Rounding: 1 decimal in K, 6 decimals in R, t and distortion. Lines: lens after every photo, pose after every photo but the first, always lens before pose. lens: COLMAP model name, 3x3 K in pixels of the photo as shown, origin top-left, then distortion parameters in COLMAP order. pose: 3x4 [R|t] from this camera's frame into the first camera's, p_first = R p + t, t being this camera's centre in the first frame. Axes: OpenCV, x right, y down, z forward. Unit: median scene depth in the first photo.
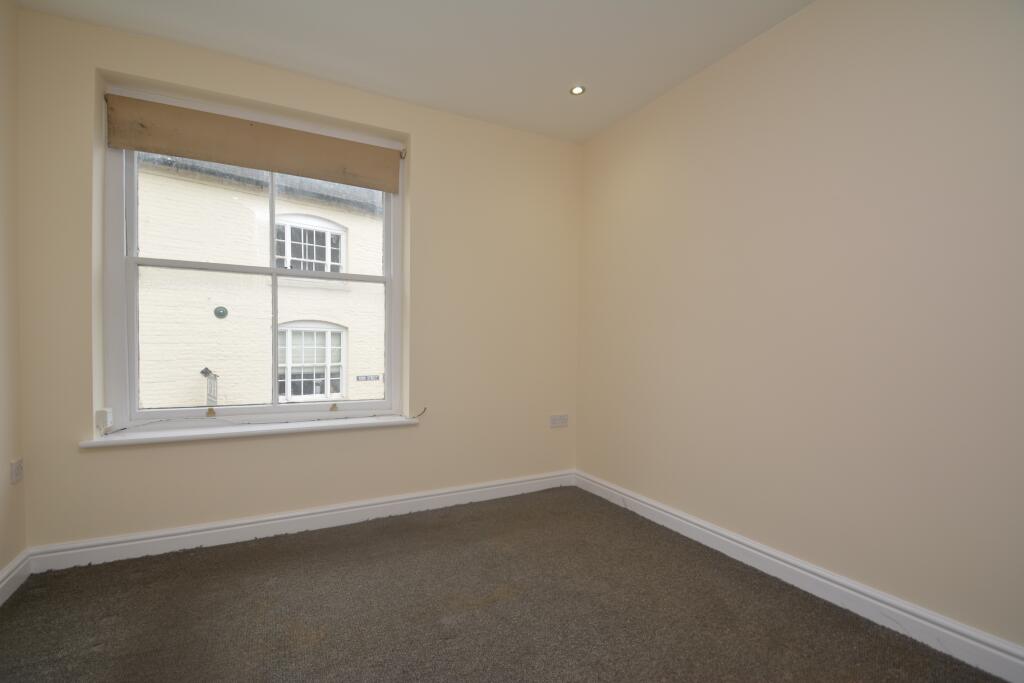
lens RADIAL K [[452.7, 0, 494.5], [0, 452.7, 359.4], [0, 0, 1]] dist [0.011731, -0.014169]
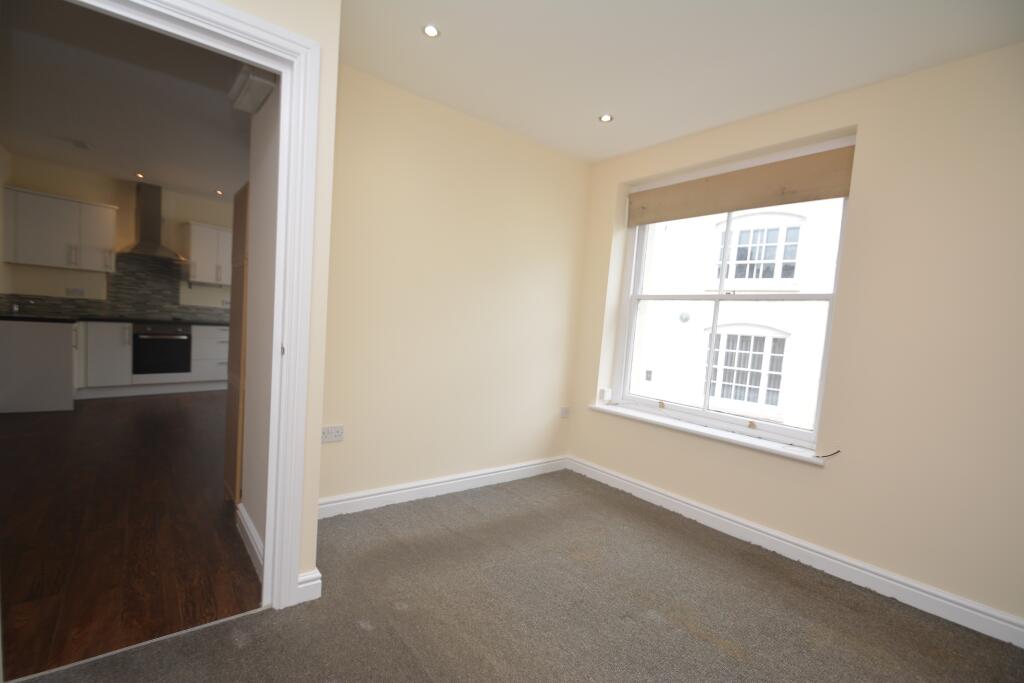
lens RADIAL K [[452.7, 0, 494.5], [0, 452.7, 359.4], [0, 0, 1]] dist [0.011731, -0.014169]
pose [[0.186268, 0.082933, -0.978993, 0.571897], [-0.099384, 0.992911, 0.065202, -0.054828], [0.977459, 0.085151, 0.193190, 0.229324]]
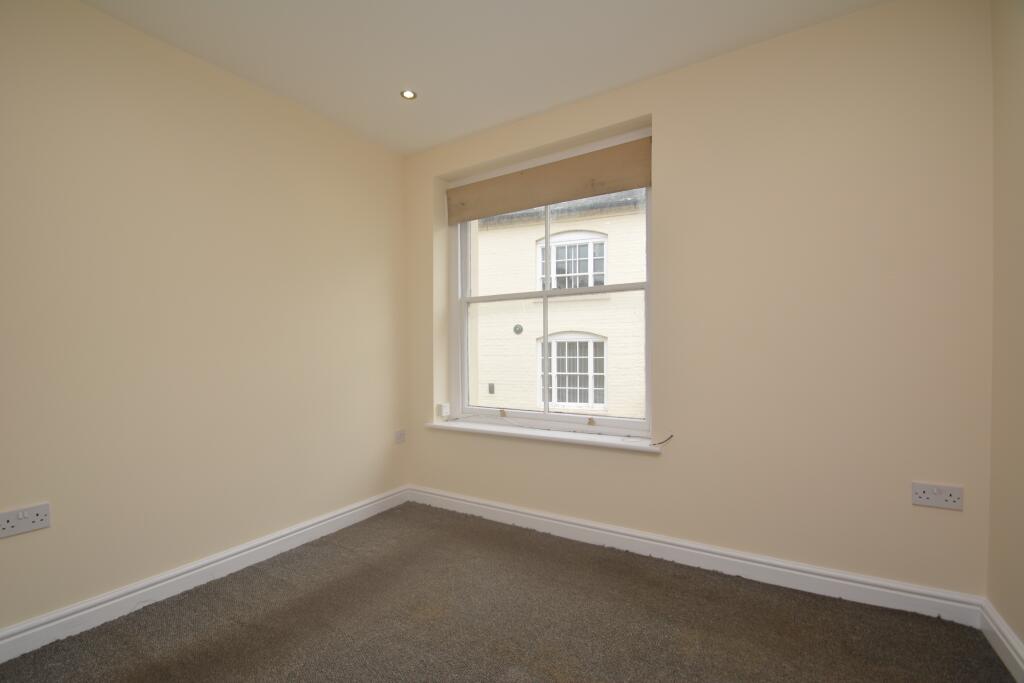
lens RADIAL K [[452.7, 0, 494.5], [0, 452.7, 359.4], [0, 0, 1]] dist [0.011731, -0.014169]
pose [[0.502268, 0.000953, -0.864711, 0.427431], [-0.012408, 0.999904, -0.006106, -0.023391], [0.864623, 0.013796, 0.502232, 0.335133]]
